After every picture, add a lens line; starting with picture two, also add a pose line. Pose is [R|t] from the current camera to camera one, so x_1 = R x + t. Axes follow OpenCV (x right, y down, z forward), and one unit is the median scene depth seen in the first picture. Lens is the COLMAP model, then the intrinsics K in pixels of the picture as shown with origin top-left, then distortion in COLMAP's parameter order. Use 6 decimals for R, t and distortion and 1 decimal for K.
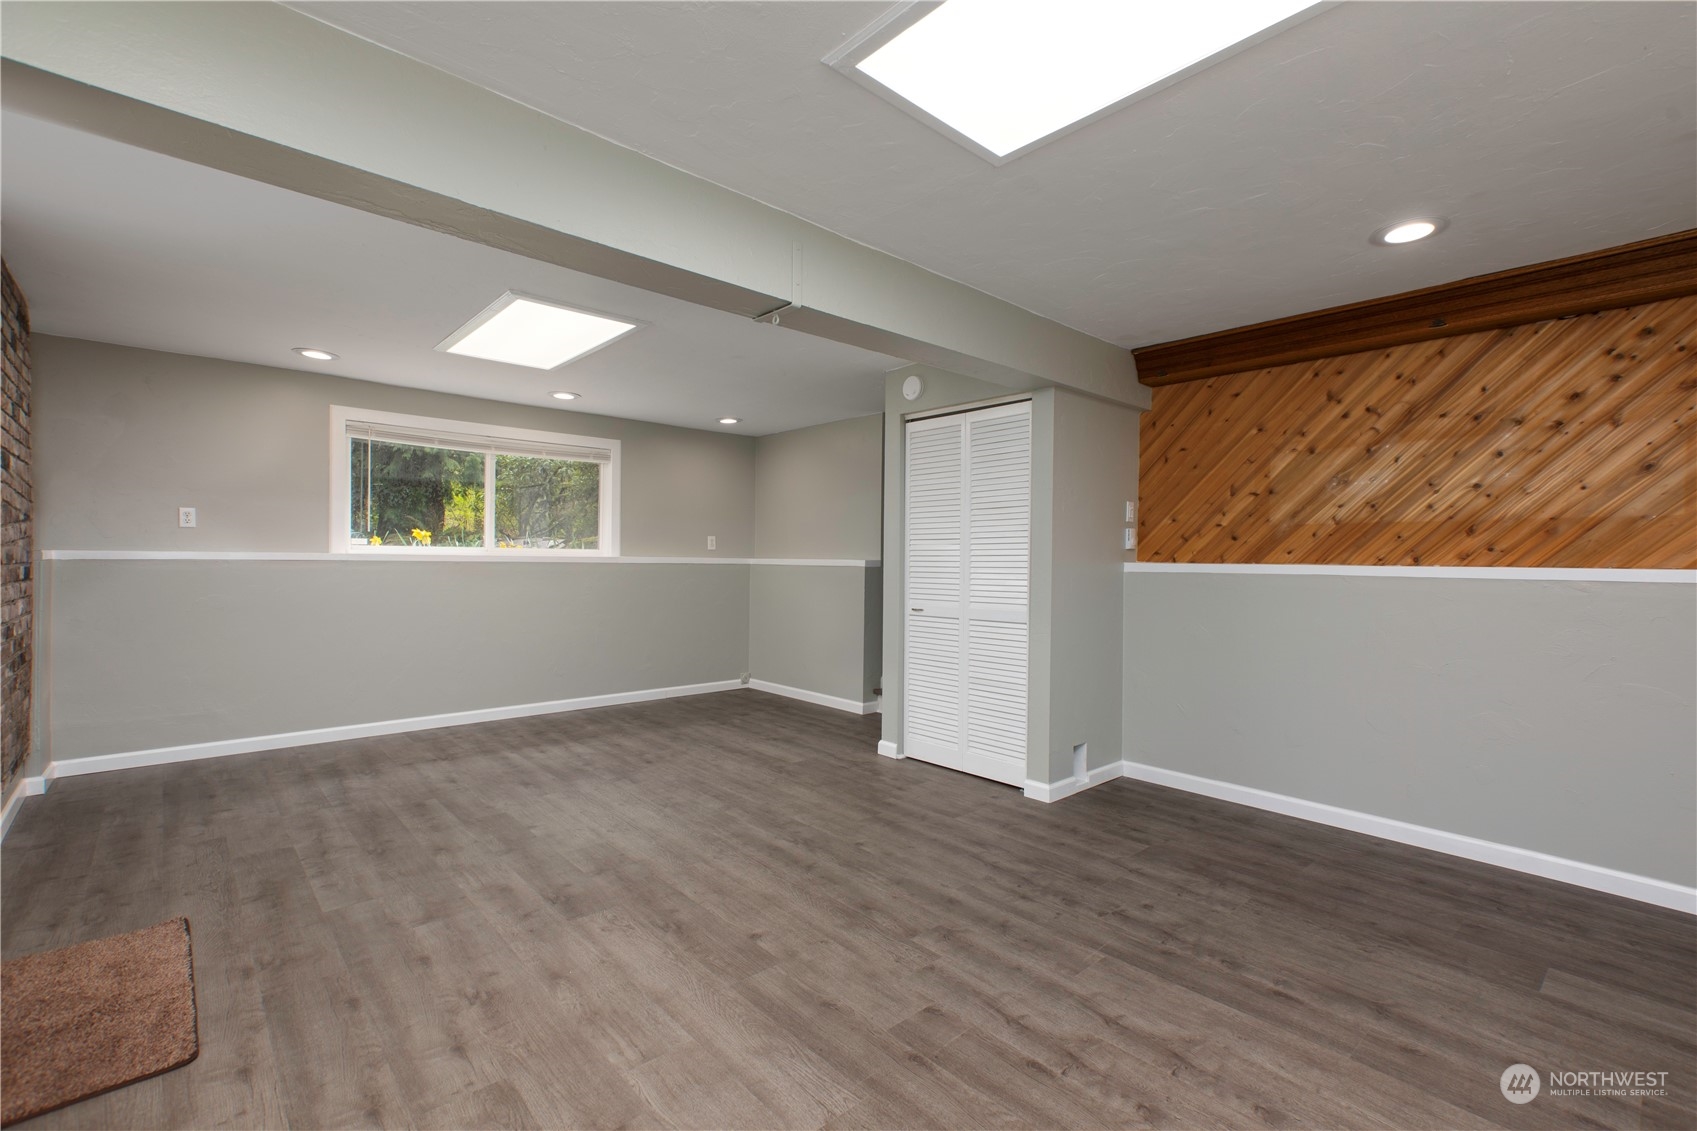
lens RADIAL K [[761.4, 0, 866.9], [0, 761.4, 565.3], [0, 0, 1]] dist [0.025330, -0.000571]
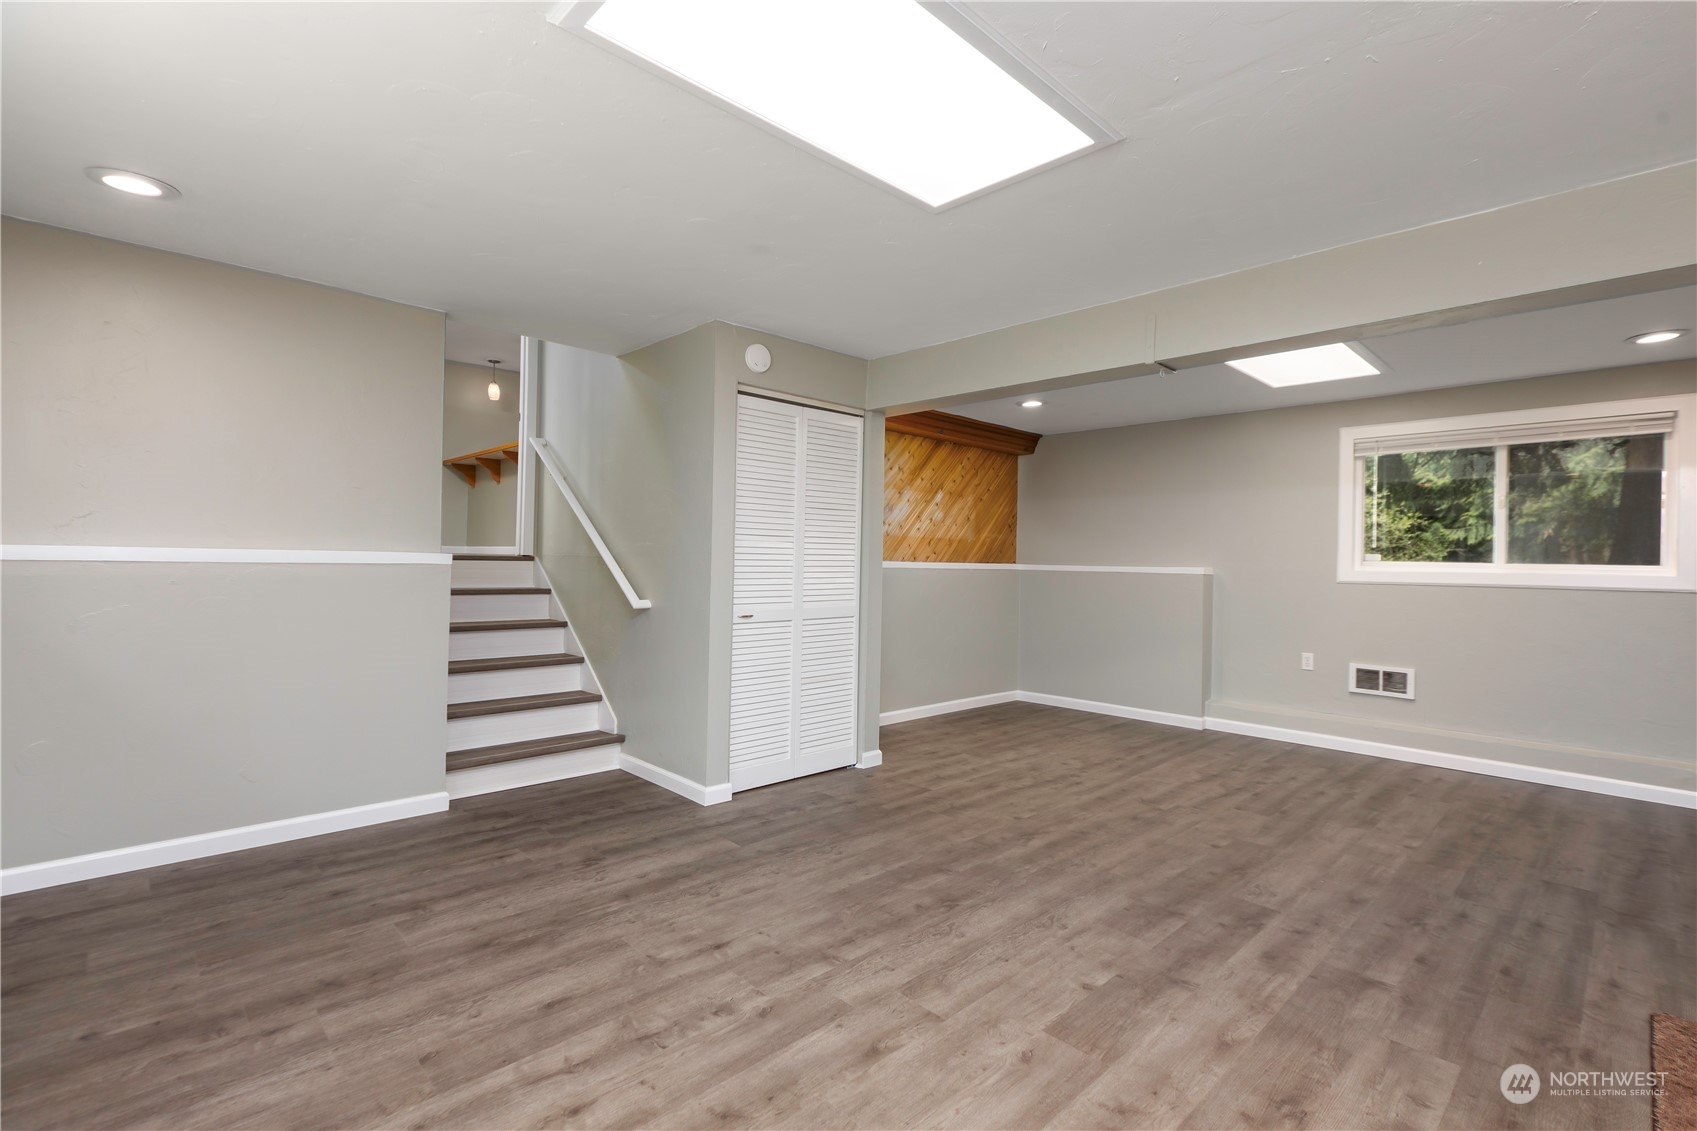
lens RADIAL K [[759.8, 0, 854.2], [0, 759.8, 565.7], [0, 0, 1]] dist [0.007002, -0.004997]
pose [[-0.026739, -0.017326, 0.999492, -1.137599], [-0.014805, 0.999747, 0.016934, -0.021364], [-0.999533, -0.014344, -0.026988, 1.303024]]
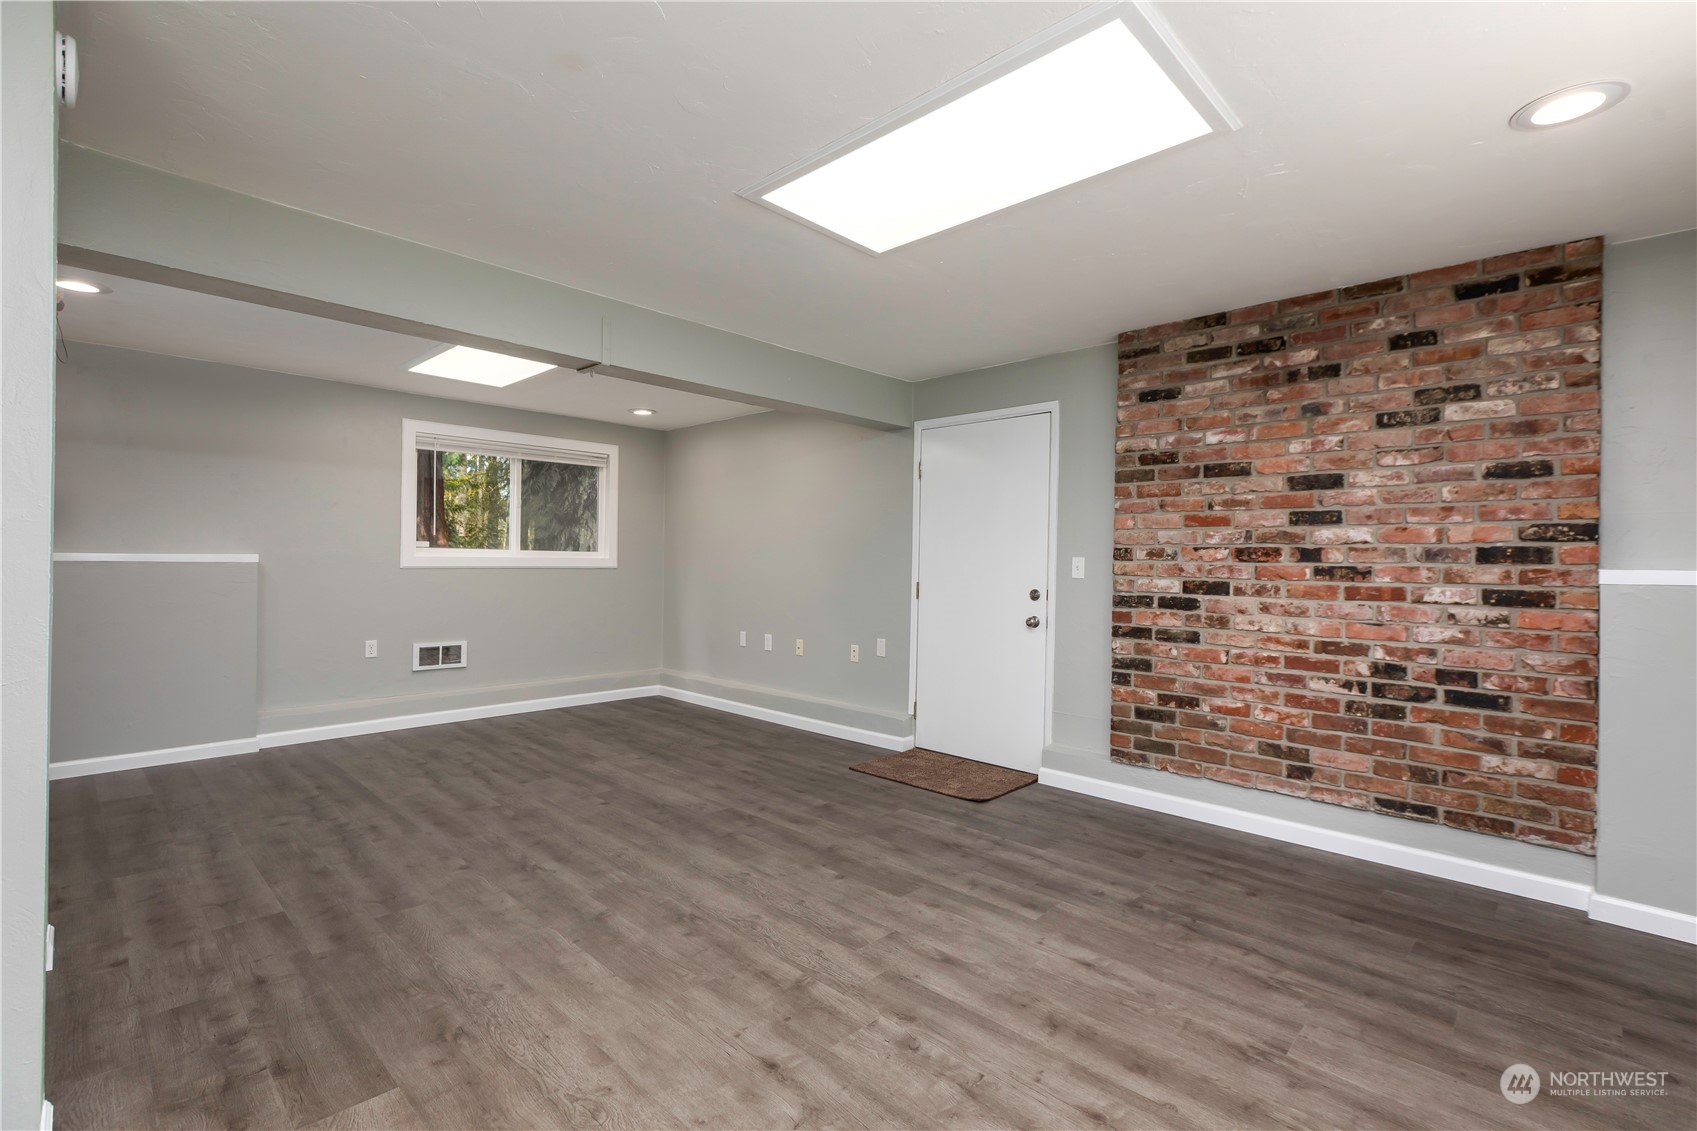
lens RADIAL K [[759.8, 0, 854.2], [0, 759.8, 565.7], [0, 0, 1]] dist [0.007002, -0.004997]
pose [[-0.997997, -0.022961, -0.058943, -0.421490], [-0.023414, 0.999701, 0.007015, -0.012623], [0.058764, 0.008381, -0.998237, 1.973023]]
